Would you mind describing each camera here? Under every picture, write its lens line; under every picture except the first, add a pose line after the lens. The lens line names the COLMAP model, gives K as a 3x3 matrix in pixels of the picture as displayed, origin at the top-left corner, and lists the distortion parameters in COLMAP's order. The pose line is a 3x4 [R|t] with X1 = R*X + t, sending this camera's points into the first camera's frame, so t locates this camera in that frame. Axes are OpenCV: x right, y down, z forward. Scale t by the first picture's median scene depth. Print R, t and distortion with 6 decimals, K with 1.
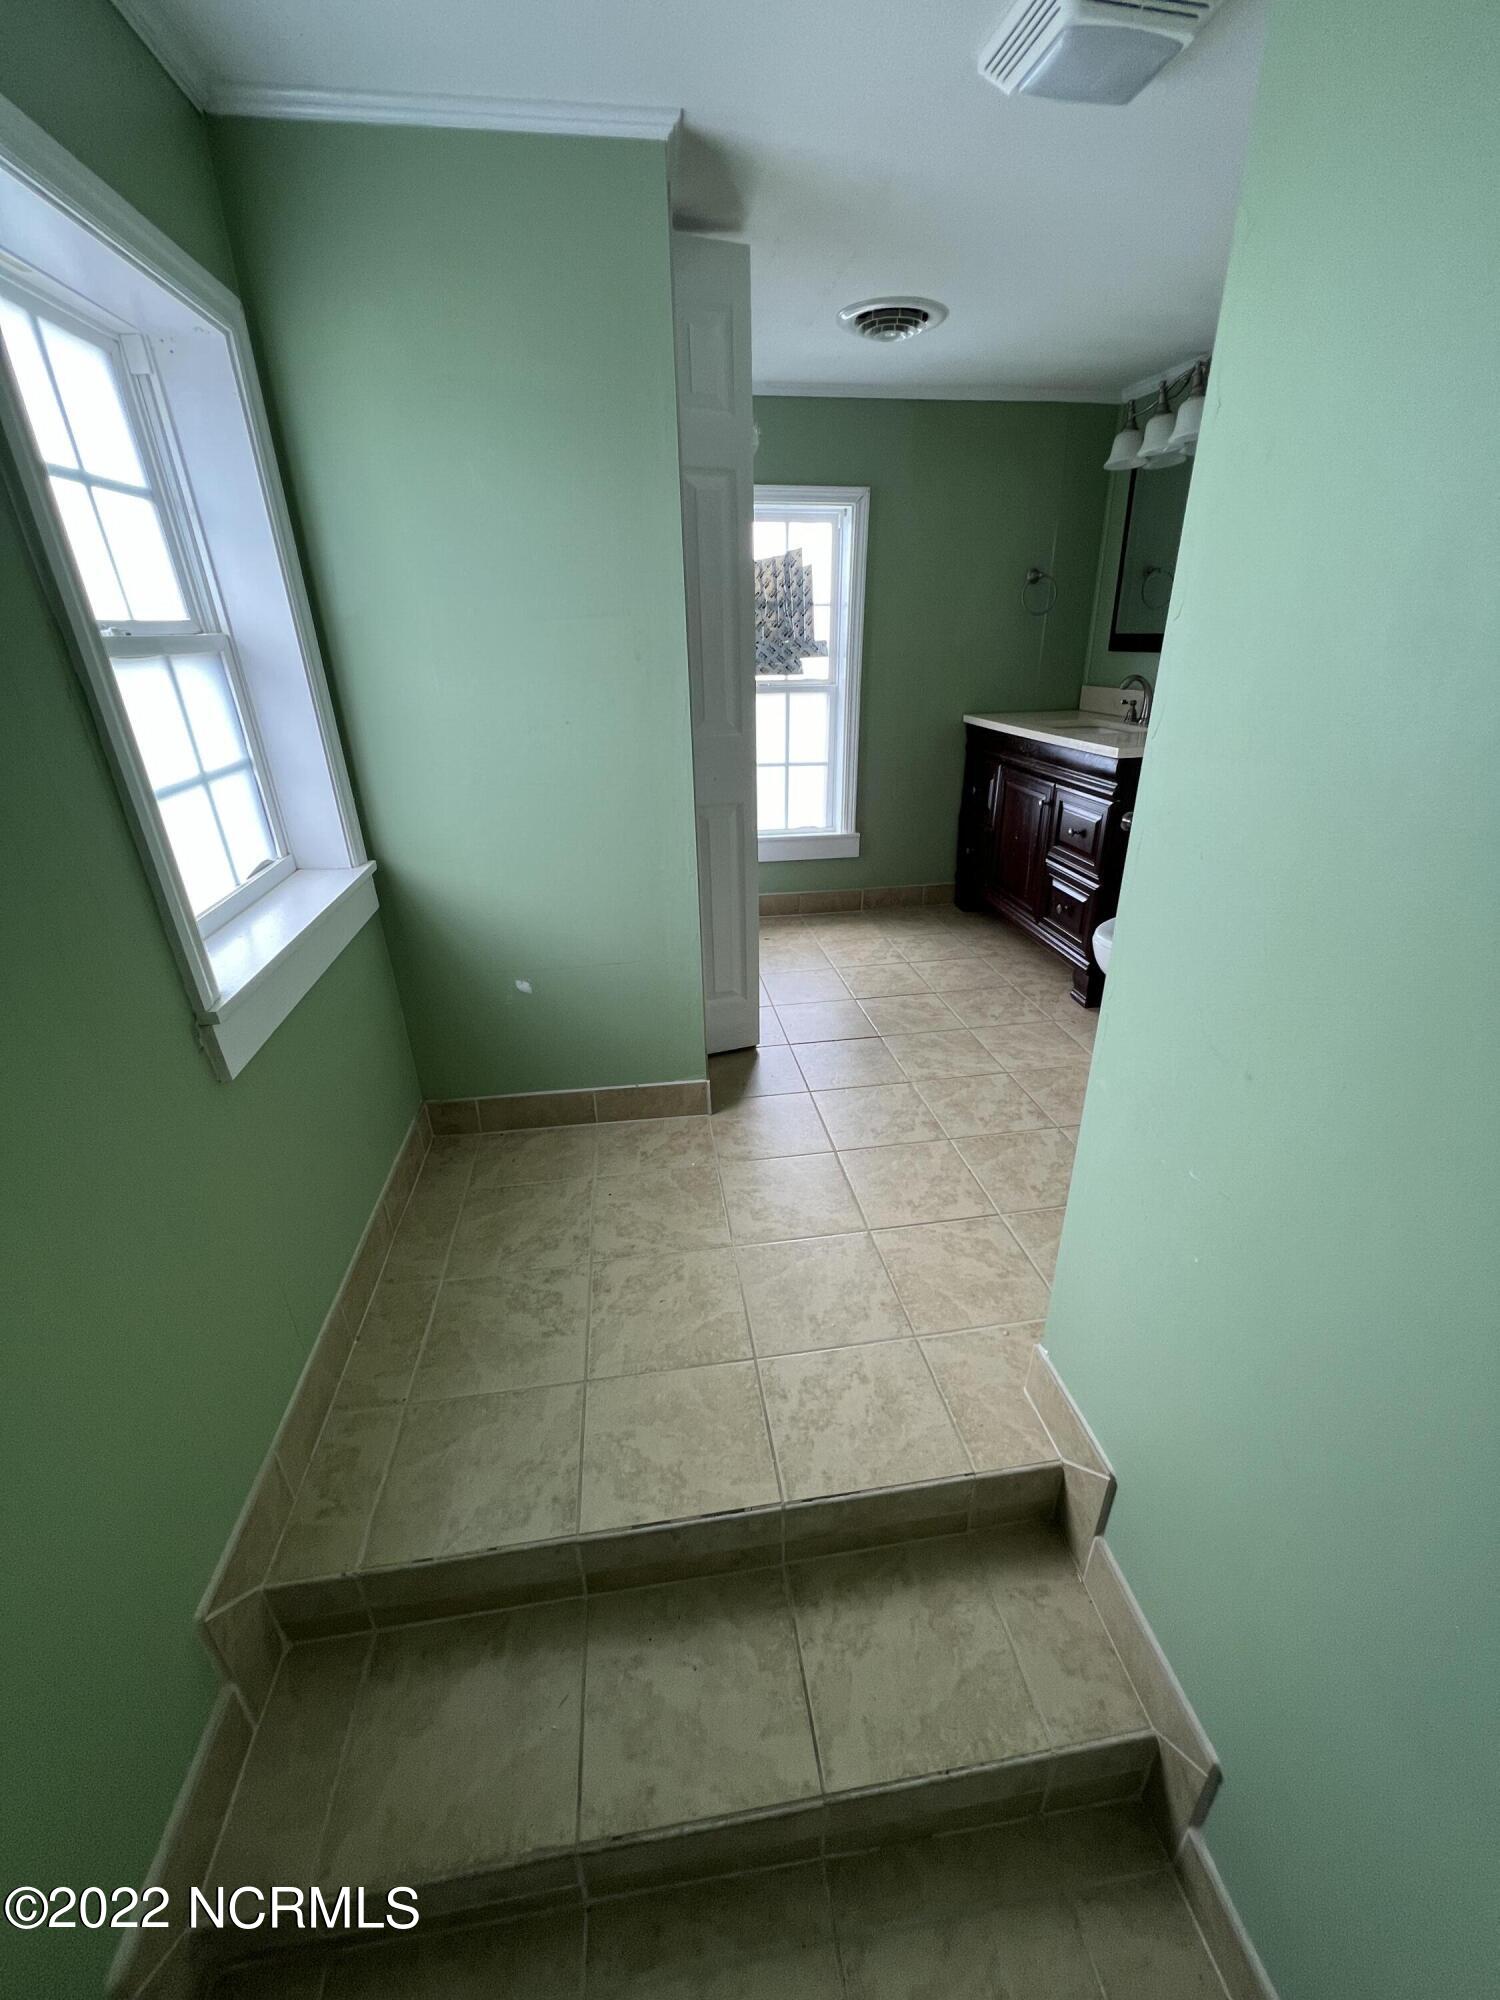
lens RADIAL K [[808.4, 0, 748.0], [0, 808.4, 1003.7], [0, 0, 1]] dist [-0.002589, 0.000402]
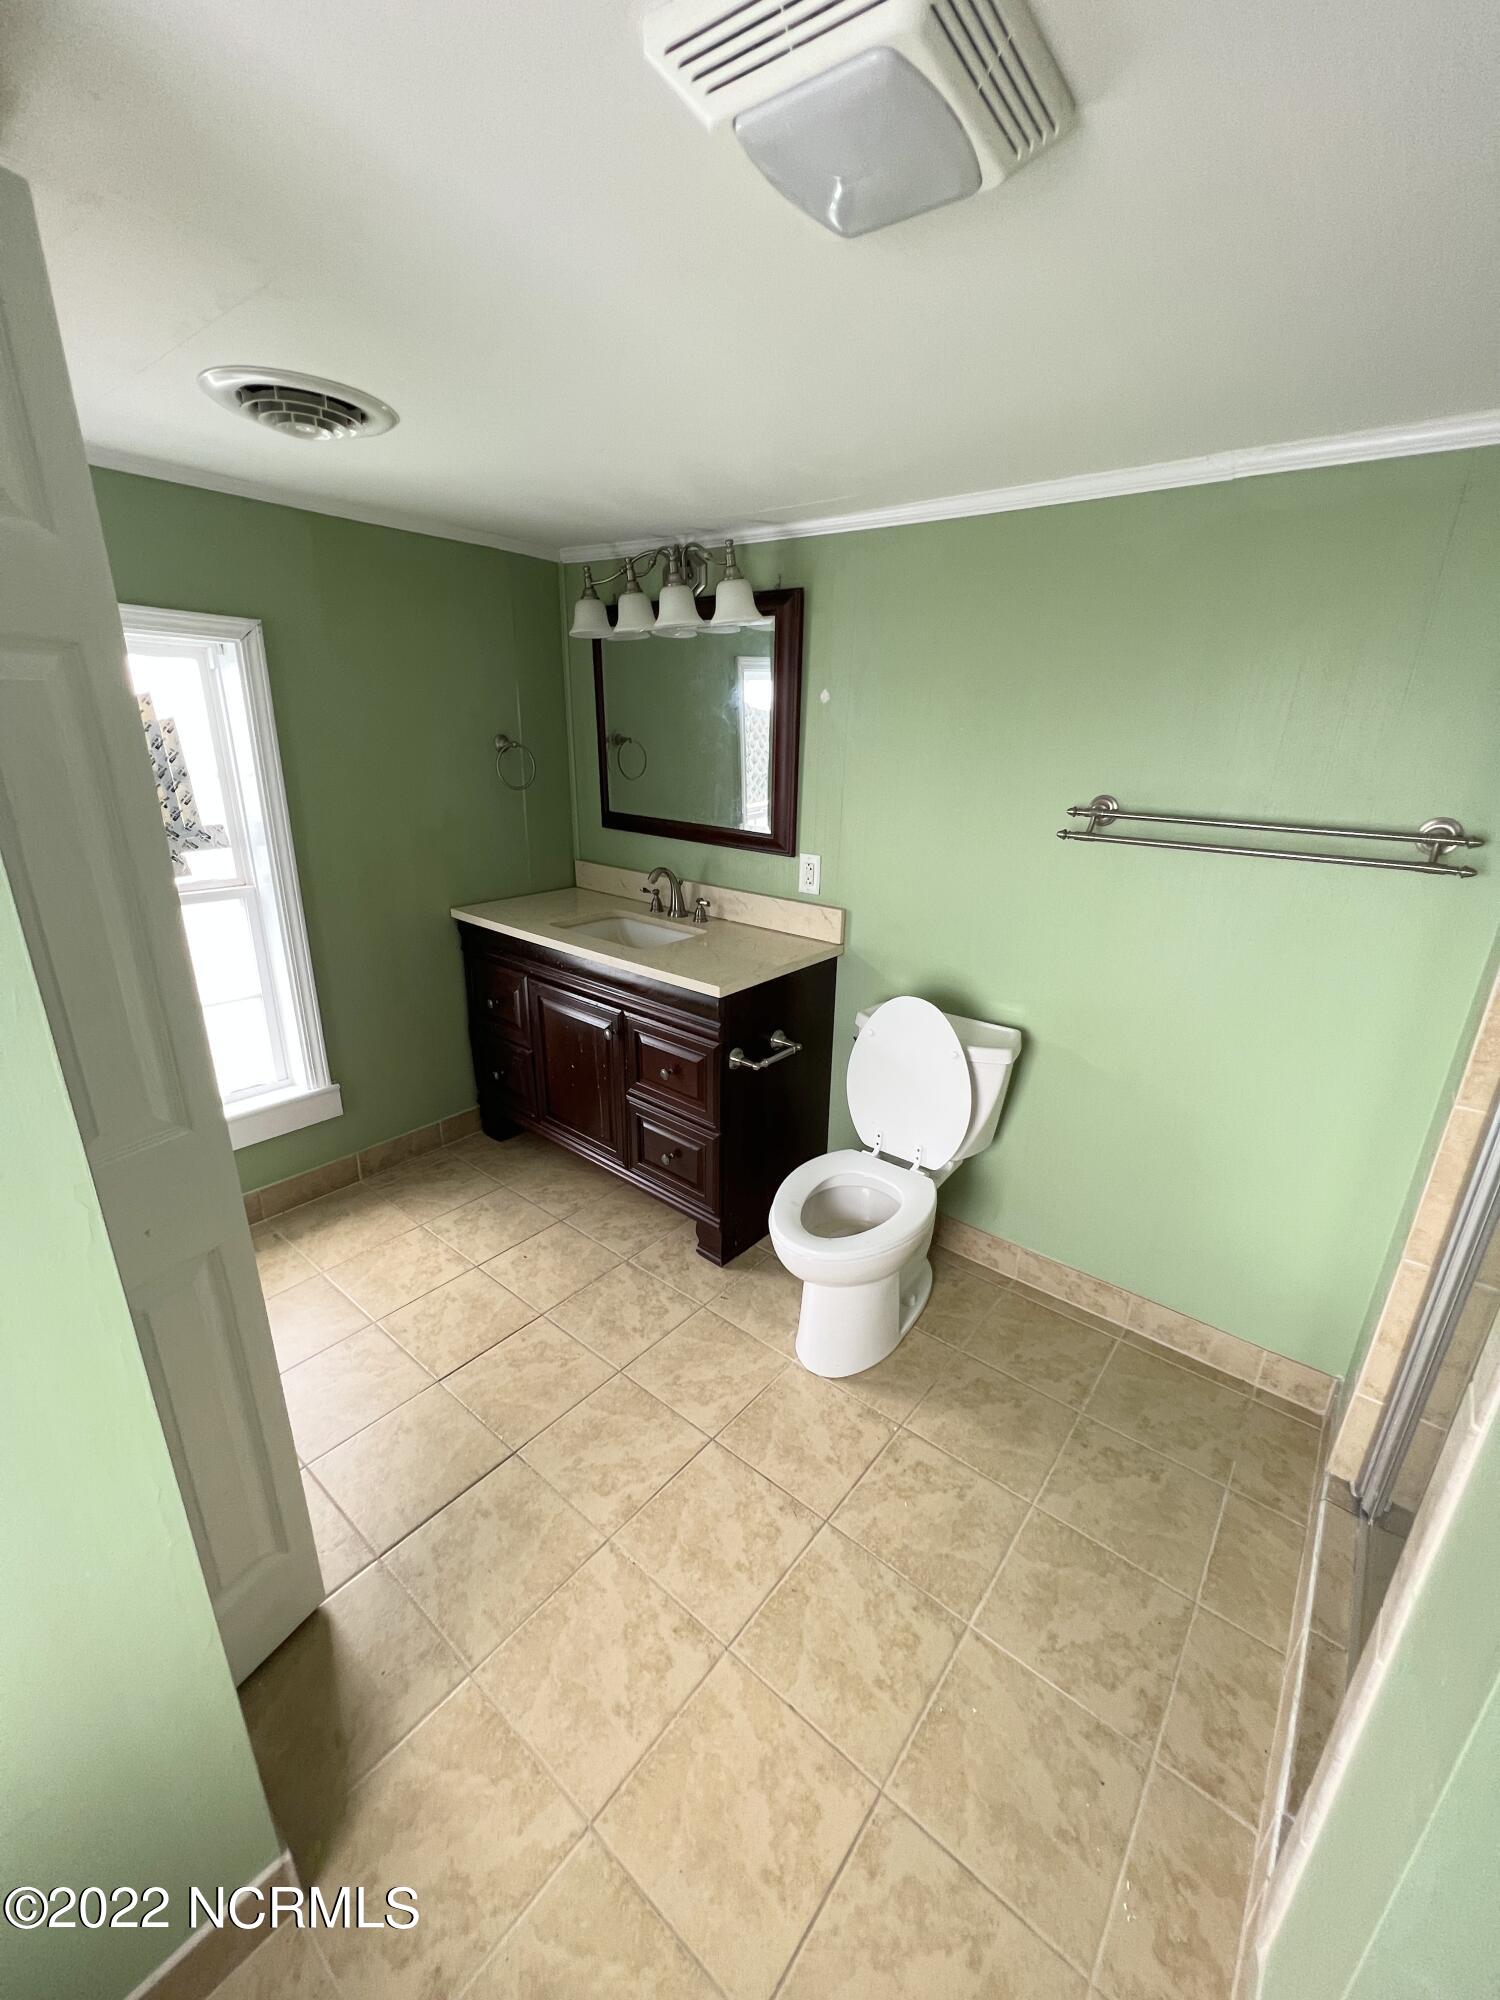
lens RADIAL K [[808.5, 0, 757.2], [0, 808.5, 1004.4], [0, 0, 1]] dist [0.002608, -0.000033]
pose [[0.737397, -0.187045, 0.649045, -0.074019], [0.242525, 0.970137, 0.004039, -0.389861], [-0.630418, 0.154431, 0.760739, 0.459571]]
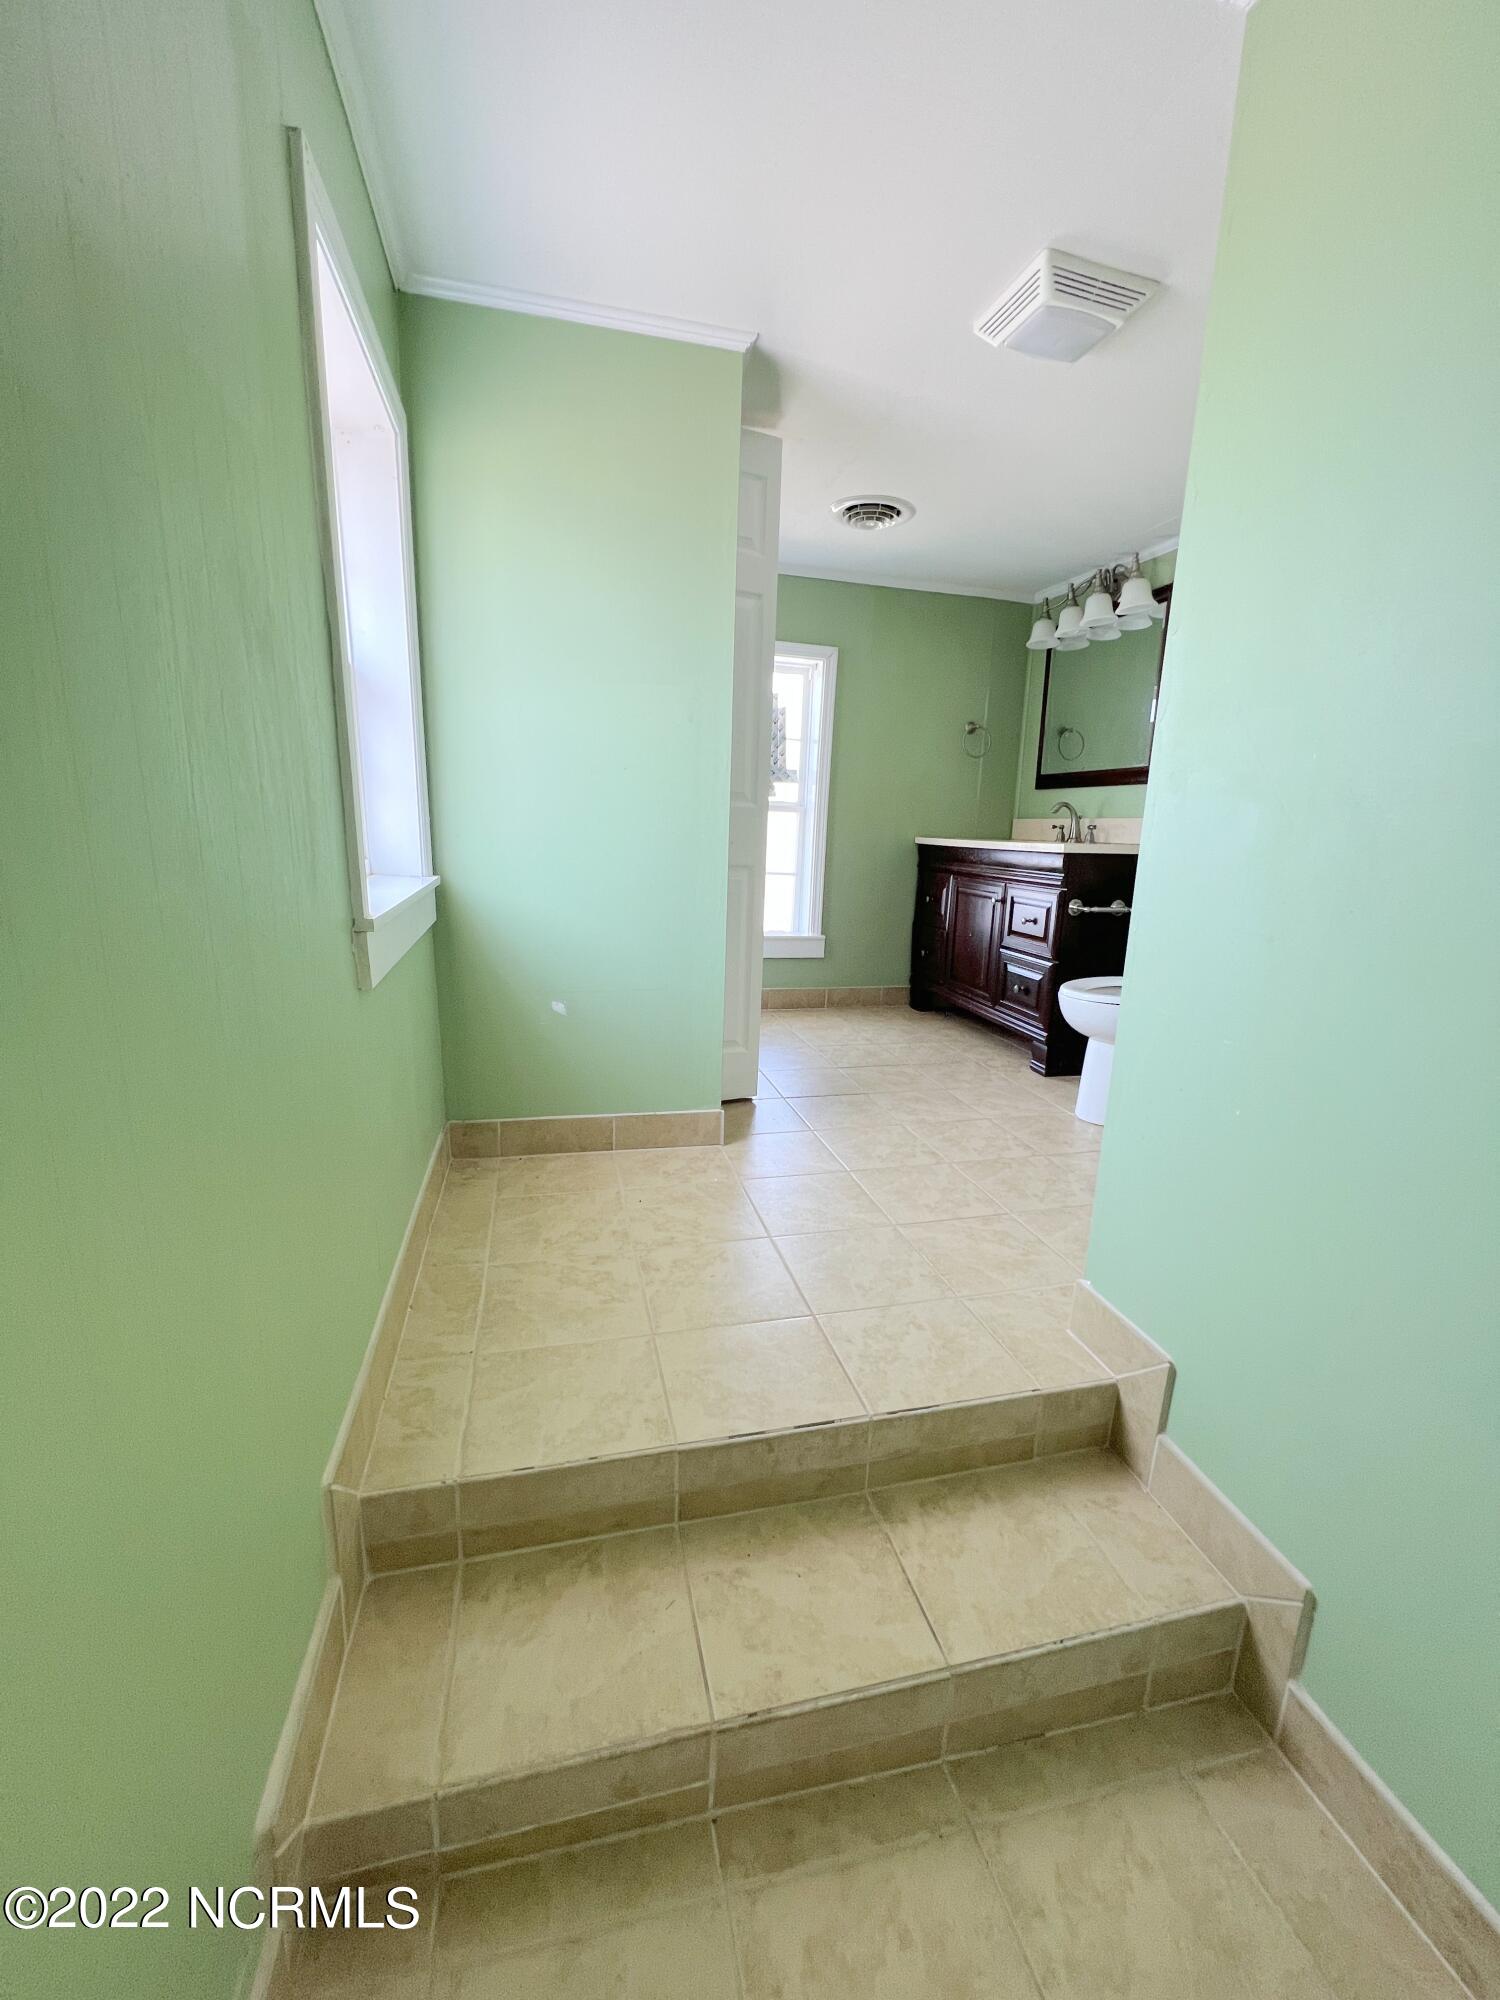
lens RADIAL K [[808.4, 0, 750.2], [0, 808.4, 999.2], [0, 0, 1]] dist [-0.002589, 0.000402]
pose [[0.993778, 0.030059, 0.107244, -0.156988], [-0.006951, 0.977756, -0.209631, 0.208701], [-0.111160, 0.207581, 0.971881, -0.067794]]
